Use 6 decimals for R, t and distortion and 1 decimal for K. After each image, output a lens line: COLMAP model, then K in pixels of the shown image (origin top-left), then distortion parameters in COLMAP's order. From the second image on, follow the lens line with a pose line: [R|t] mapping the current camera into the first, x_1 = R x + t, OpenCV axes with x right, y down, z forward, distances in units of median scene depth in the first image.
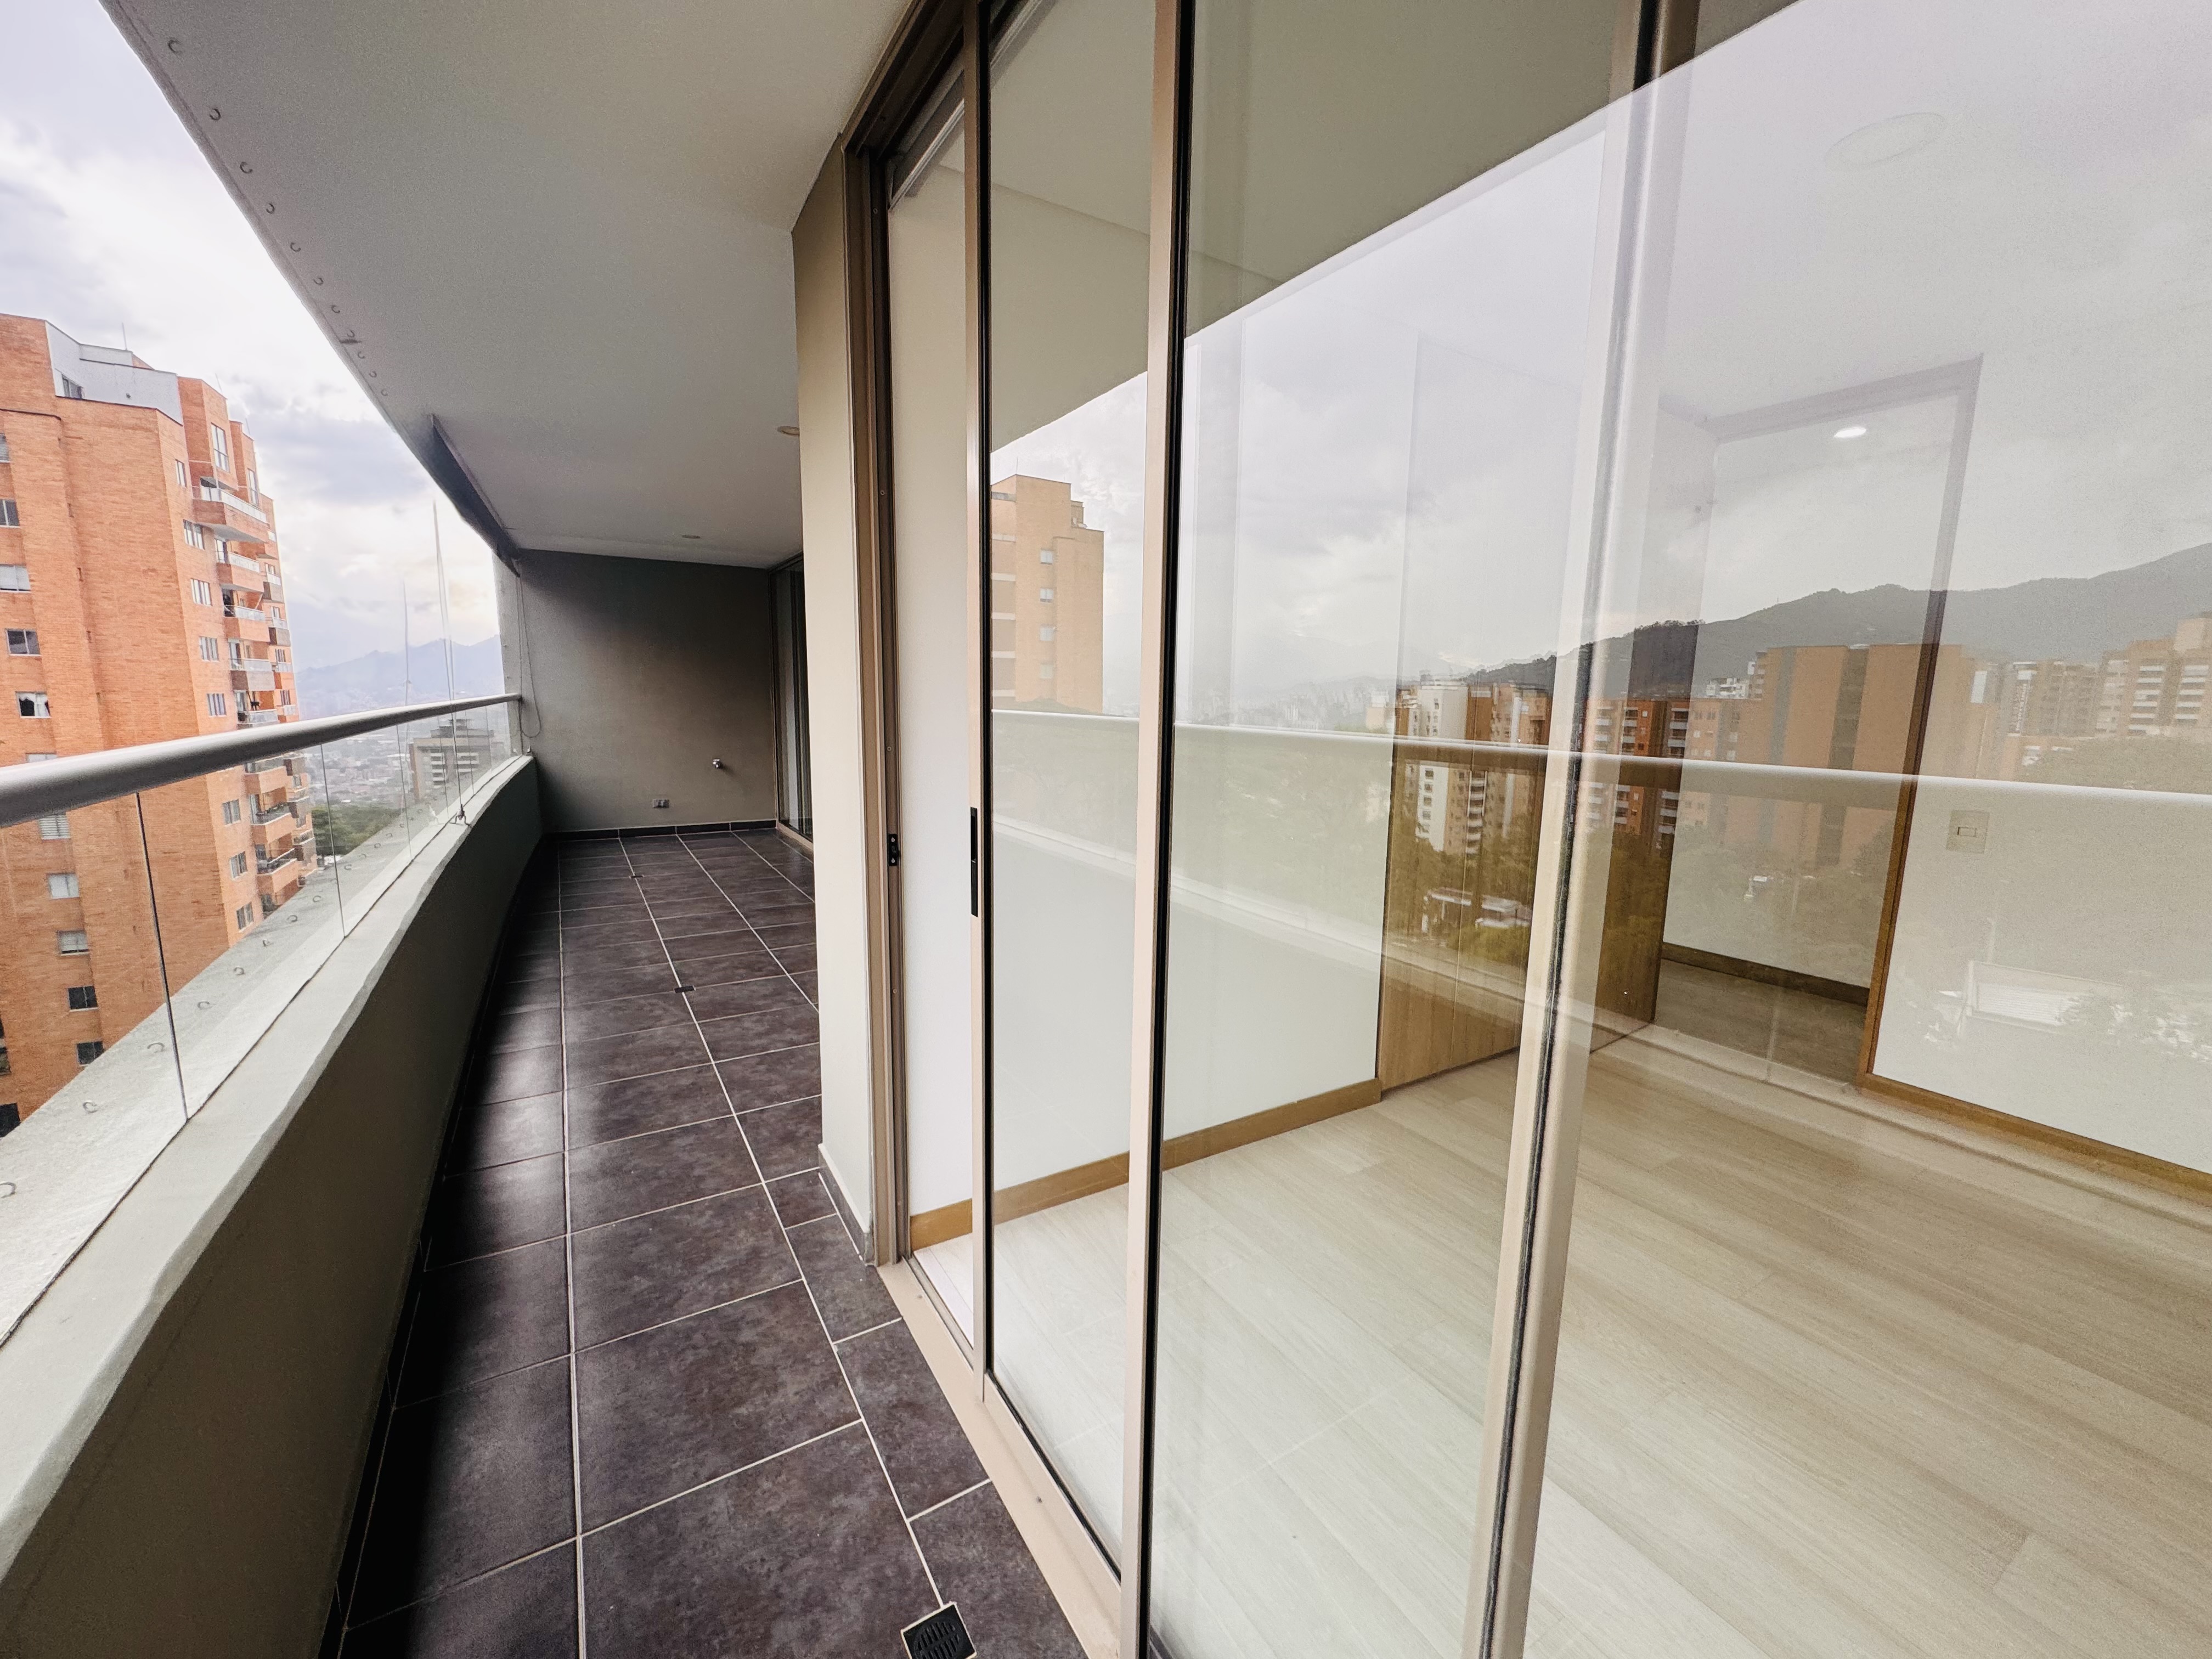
lens RADIAL K [[885.9, 0, 1103.9], [0, 885.9, 829.6], [0, 0, 1]] dist [-0.002011, 0.000275]
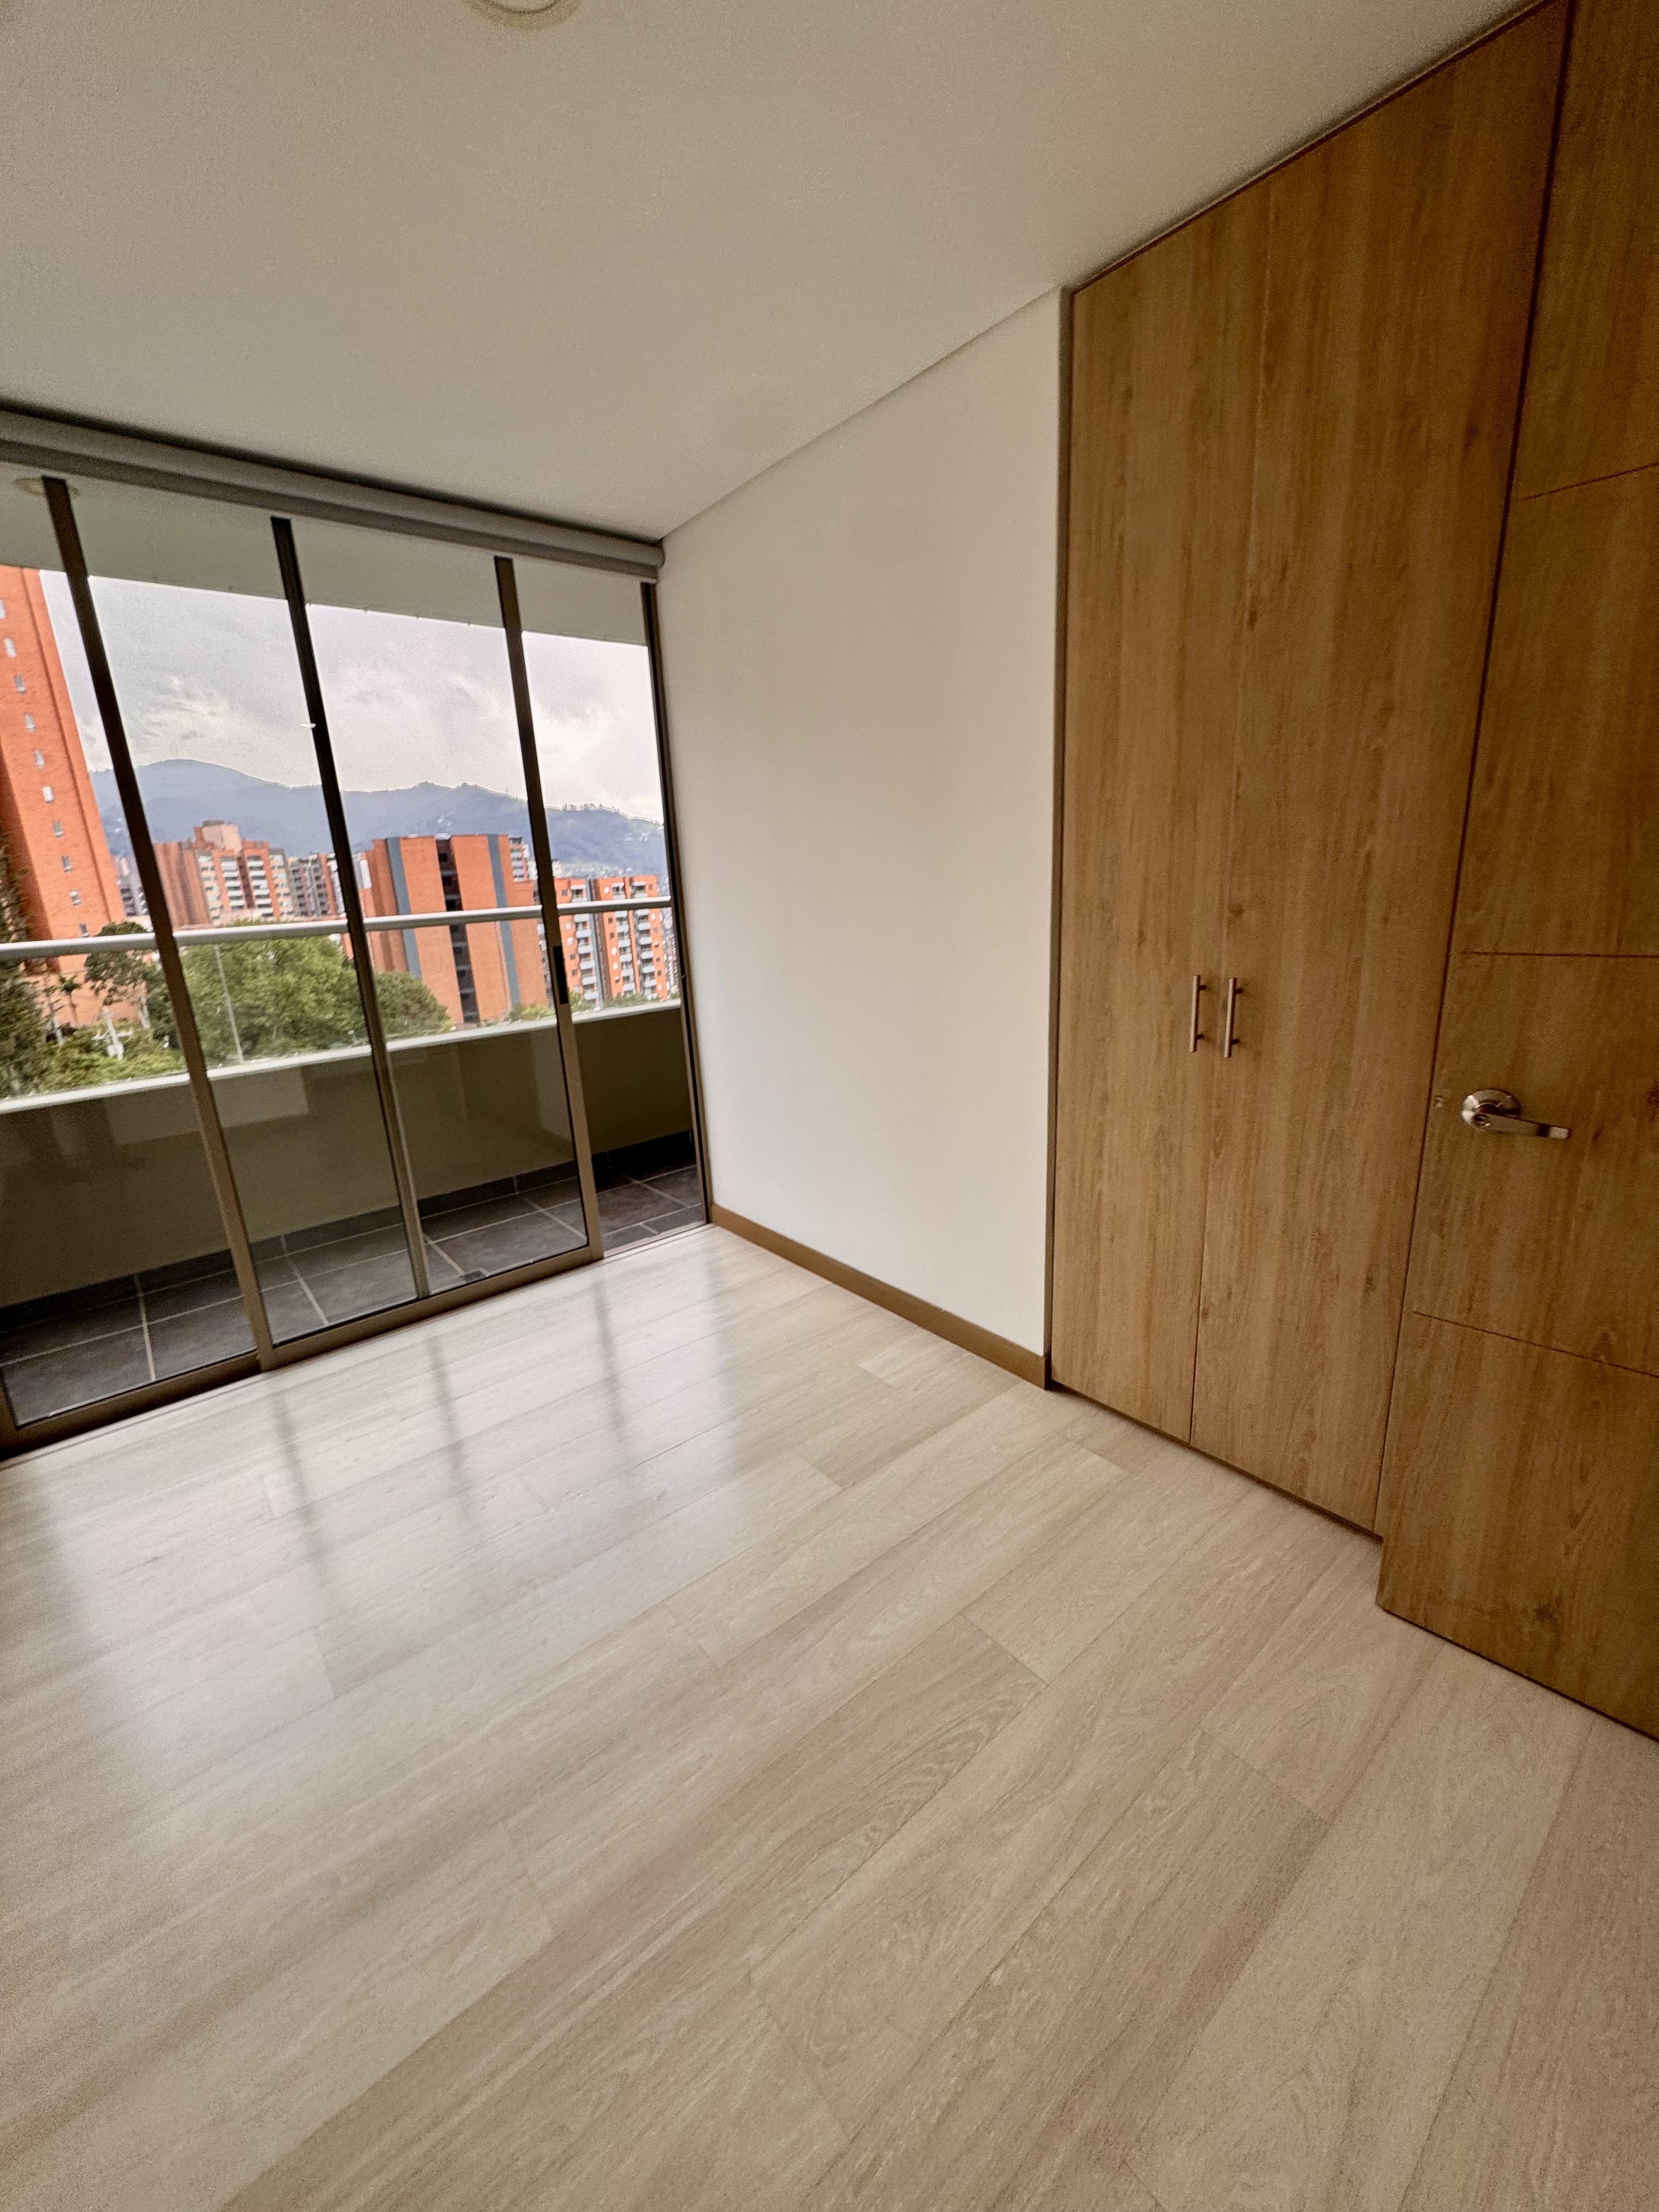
lens RADIAL K [[885.9, 0, 826.7], [0, 885.9, 1107.4], [0, 0, 1]] dist [-0.002011, 0.000275]
pose [[0.143274, 0.237223, -0.960832, 1.105007], [-0.096421, 0.969575, 0.225004, -0.100775], [0.984975, 0.060407, 0.161788, 0.762823]]
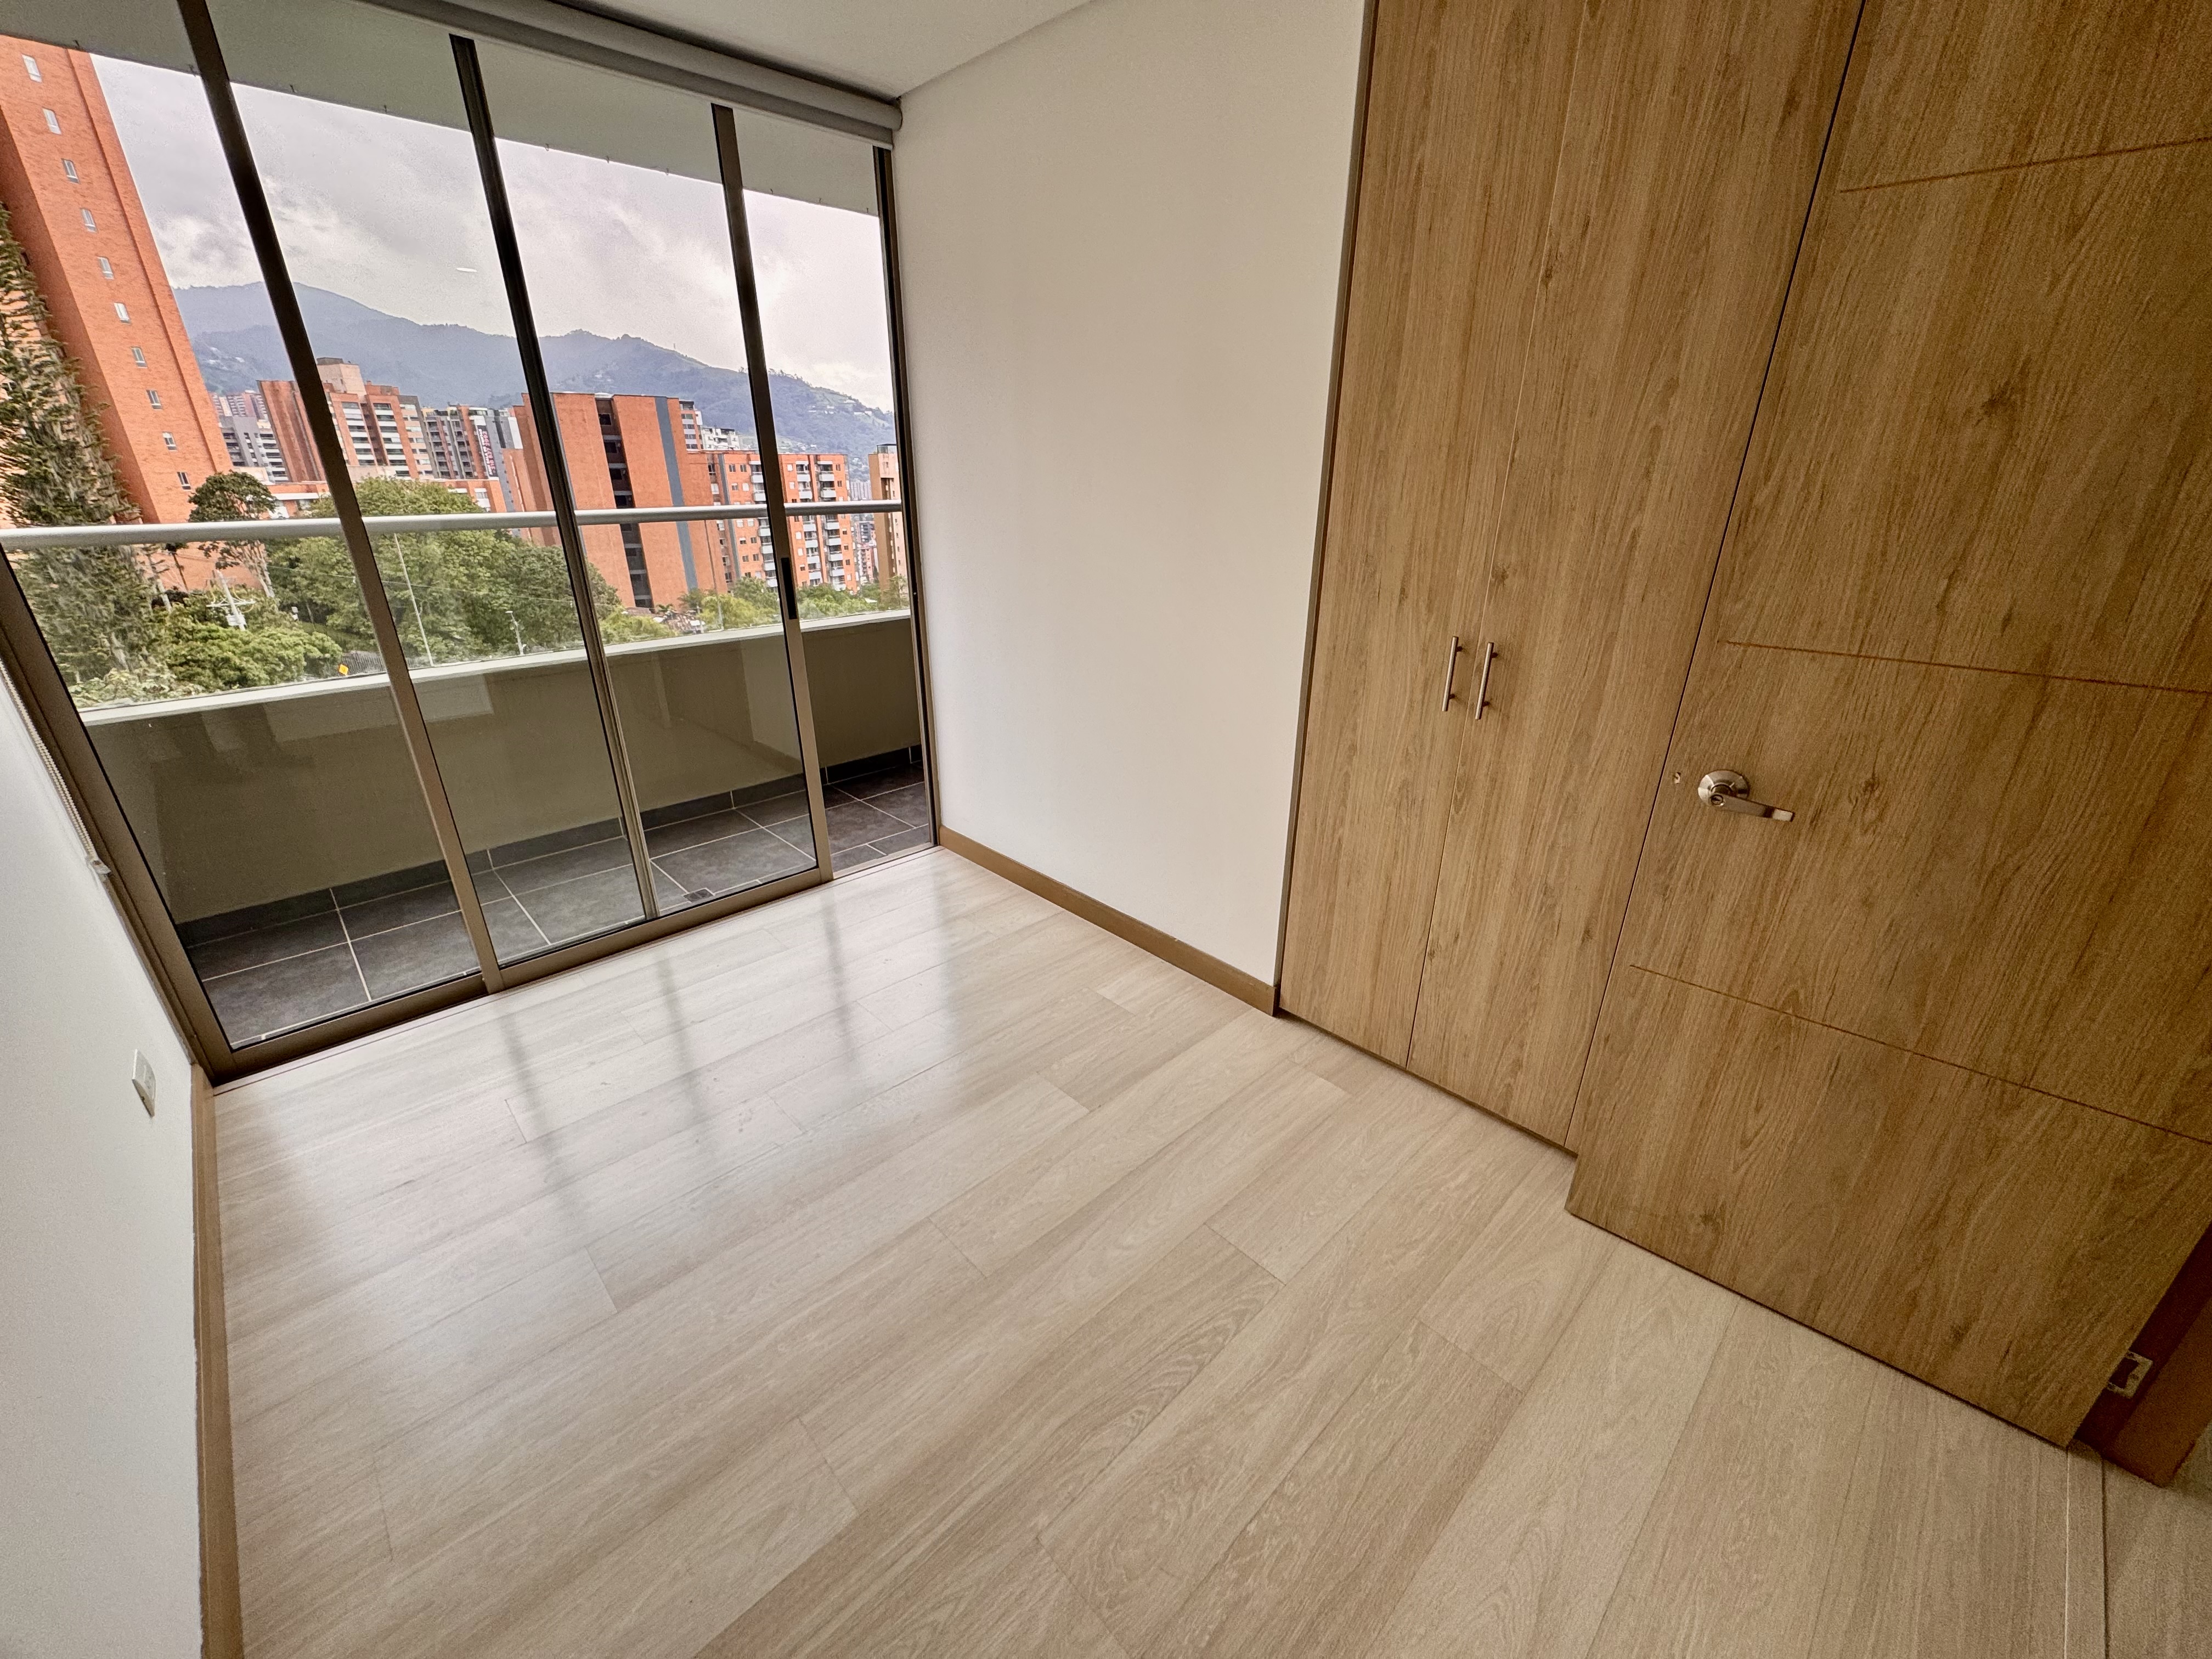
lens RADIAL K [[885.9, 0, 1100.4], [0, 885.9, 828.6], [0, 0, 1]] dist [-0.002011, 0.000275]
pose [[0.219962, 0.365261, -0.904545, 1.094430], [-0.149335, 0.928933, 0.338795, -0.127927], [0.964010, 0.060558, 0.258876, 0.703786]]
